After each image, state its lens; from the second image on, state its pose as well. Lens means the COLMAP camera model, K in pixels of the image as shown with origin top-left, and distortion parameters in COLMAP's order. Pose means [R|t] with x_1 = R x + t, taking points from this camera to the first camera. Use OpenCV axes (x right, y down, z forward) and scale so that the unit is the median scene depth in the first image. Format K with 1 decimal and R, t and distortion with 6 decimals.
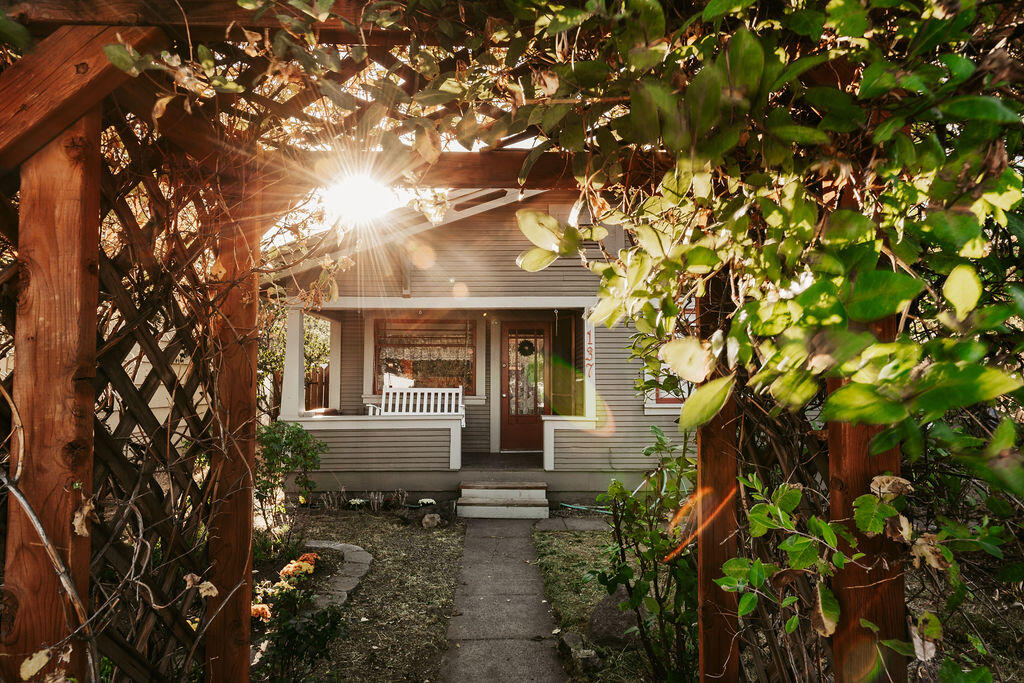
lens RADIAL K [[586.1, 0, 509.0], [0, 586.1, 347.5], [0, 0, 1]] dist [-0.002525, 0.000178]
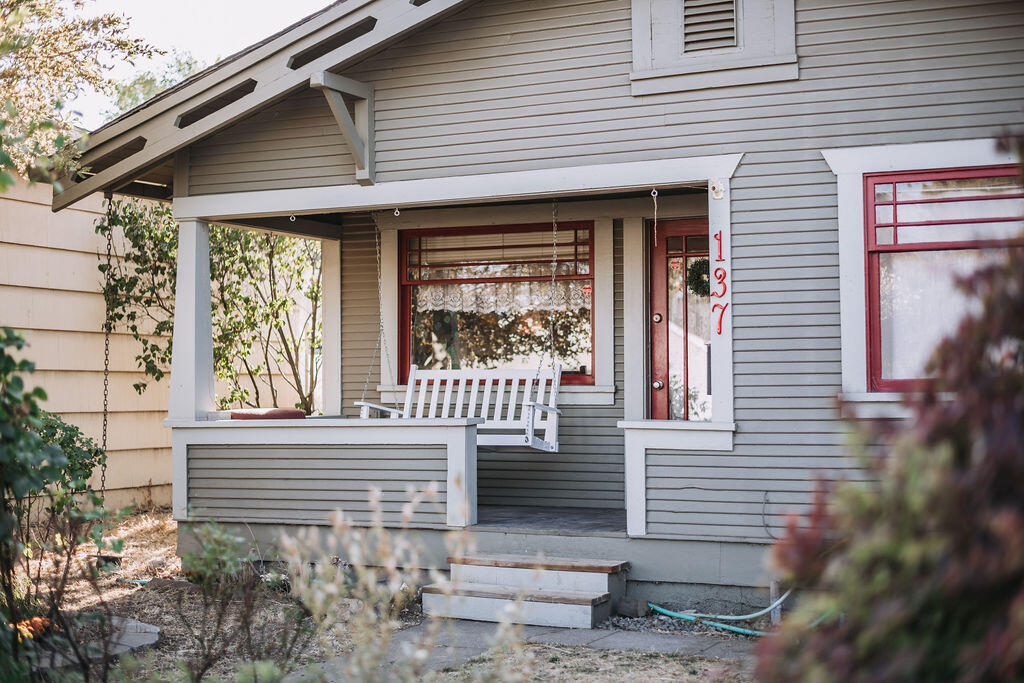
lens RADIAL K [[1469.1, 0, 513.8], [0, 1469.1, 364.1], [0, 0, 1]] dist [-0.034232, -1.440278]
pose [[0.905343, -0.014360, -0.424438, 0.469255], [0.033211, 0.998761, 0.037049, 0.025711], [0.423380, -0.047638, 0.904699, -0.089223]]
